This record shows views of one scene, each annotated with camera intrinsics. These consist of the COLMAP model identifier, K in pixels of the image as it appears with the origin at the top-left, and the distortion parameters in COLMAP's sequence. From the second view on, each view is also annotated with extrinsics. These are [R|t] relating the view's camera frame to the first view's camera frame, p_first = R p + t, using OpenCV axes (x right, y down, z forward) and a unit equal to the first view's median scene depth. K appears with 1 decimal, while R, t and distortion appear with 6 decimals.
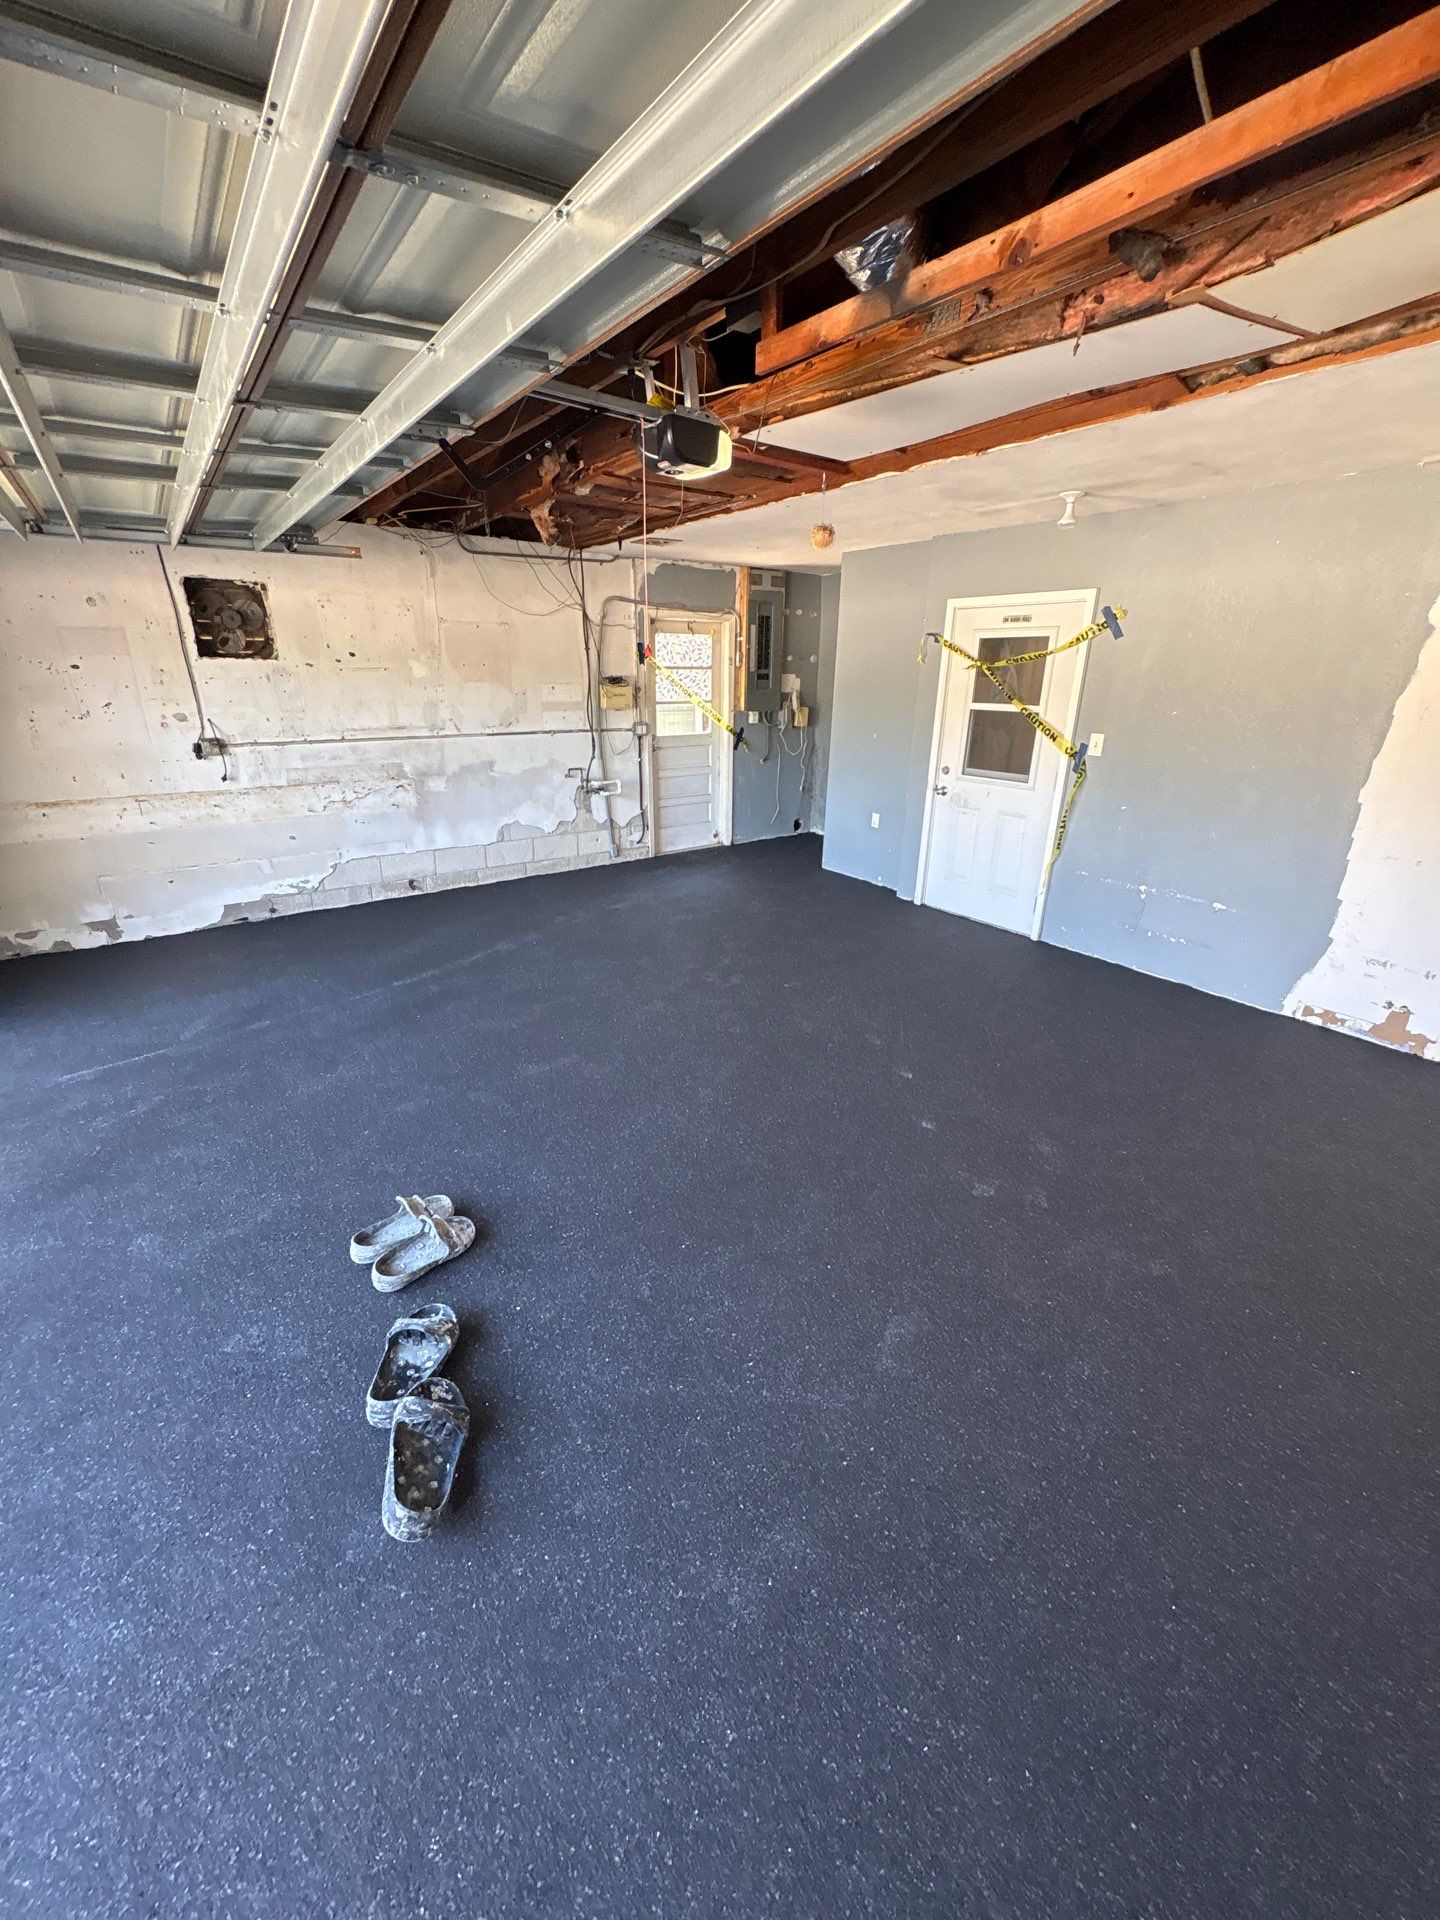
lens RADIAL K [[760.9, 0, 727.0], [0, 760.9, 959.1], [0, 0, 1]] dist [0.000458, 0.000189]
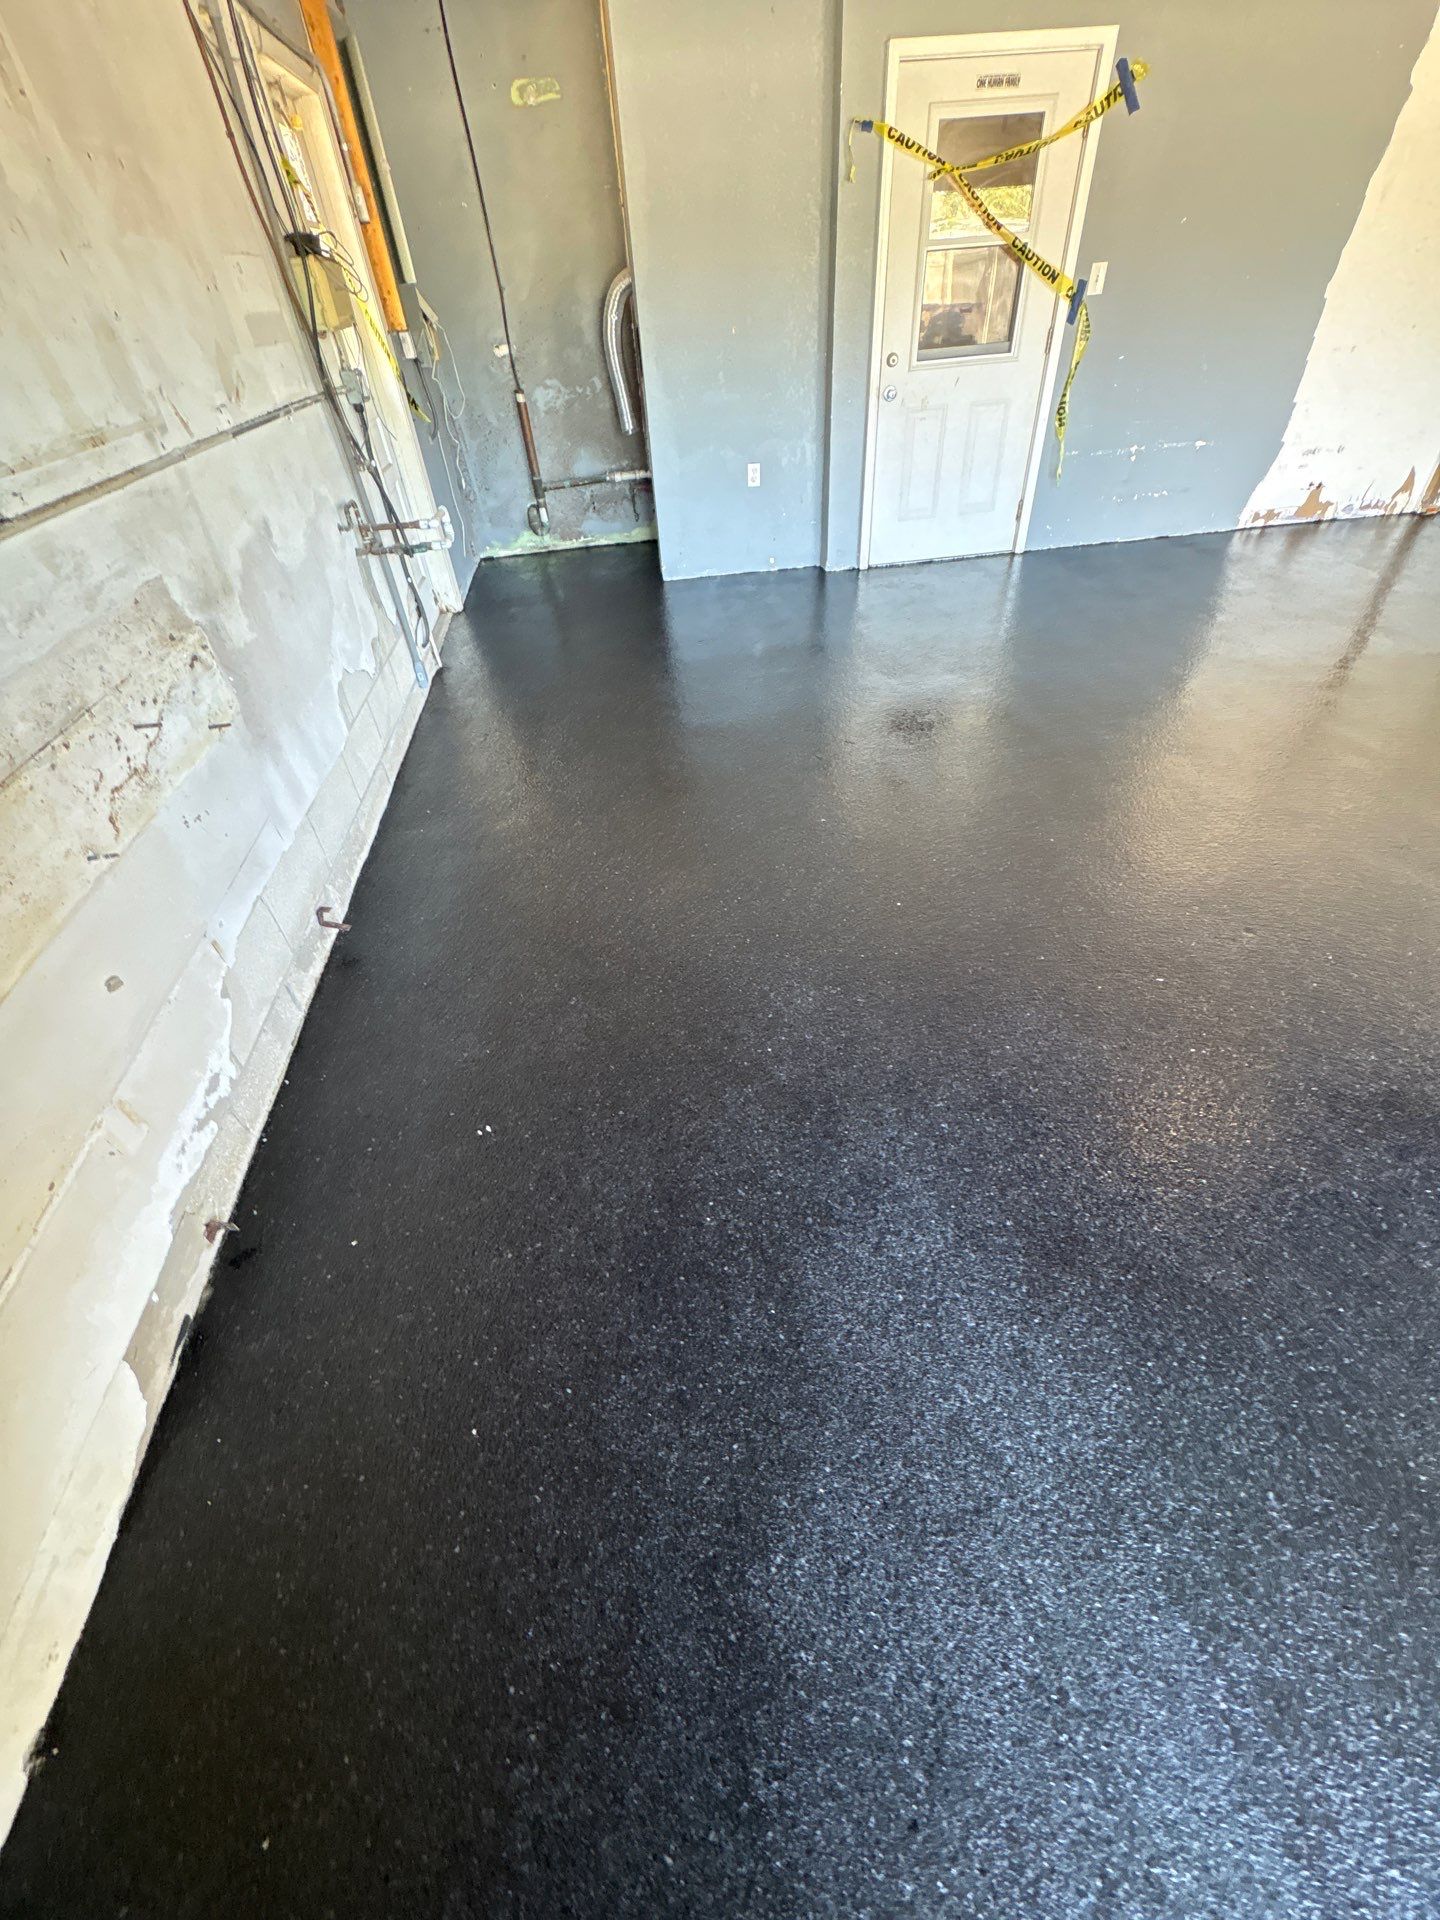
lens RADIAL K [[754.5, 0, 722.8], [0, 754.5, 953.6], [0, 0, 1]] dist [-0.000418, -0.000122]
pose [[0.483110, -0.615246, 0.622958, -0.646695], [0.373429, 0.788327, 0.488970, -0.223076], [-0.791931, -0.003596, 0.610599, 0.707635]]
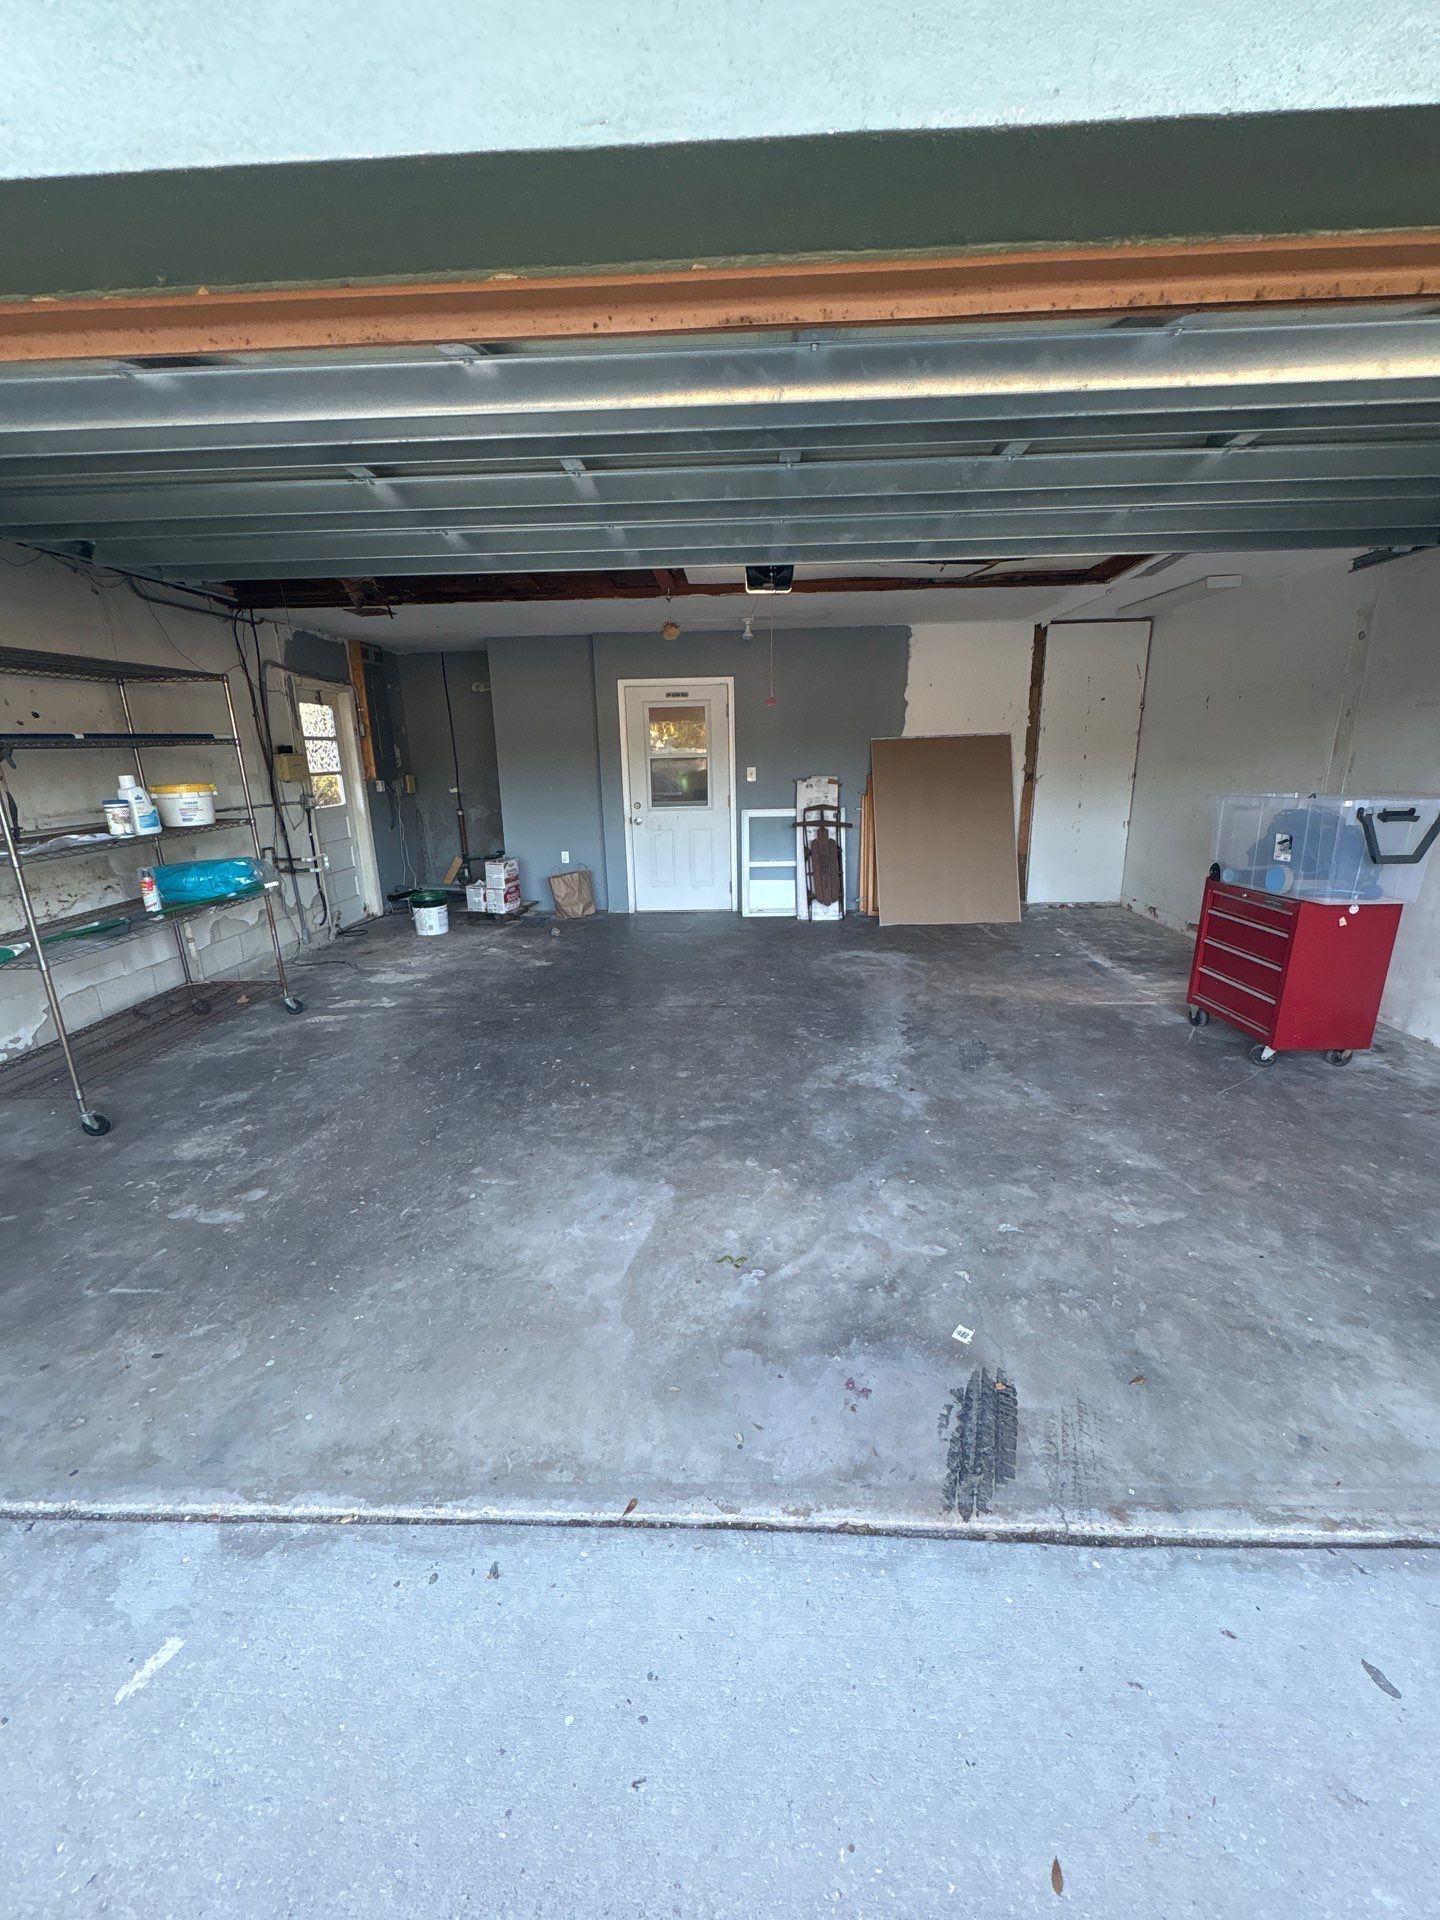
lens RADIAL K [[754.5, 0, 722.8], [0, 754.5, 953.6], [0, 0, 1]] dist [-0.000418, -0.000122]
pose [[0.616840, -0.227074, 0.753621, -0.690170], [0.308362, 0.950659, 0.034048, -0.004986], [-0.724169, 0.211386, 0.656426, 0.099161]]
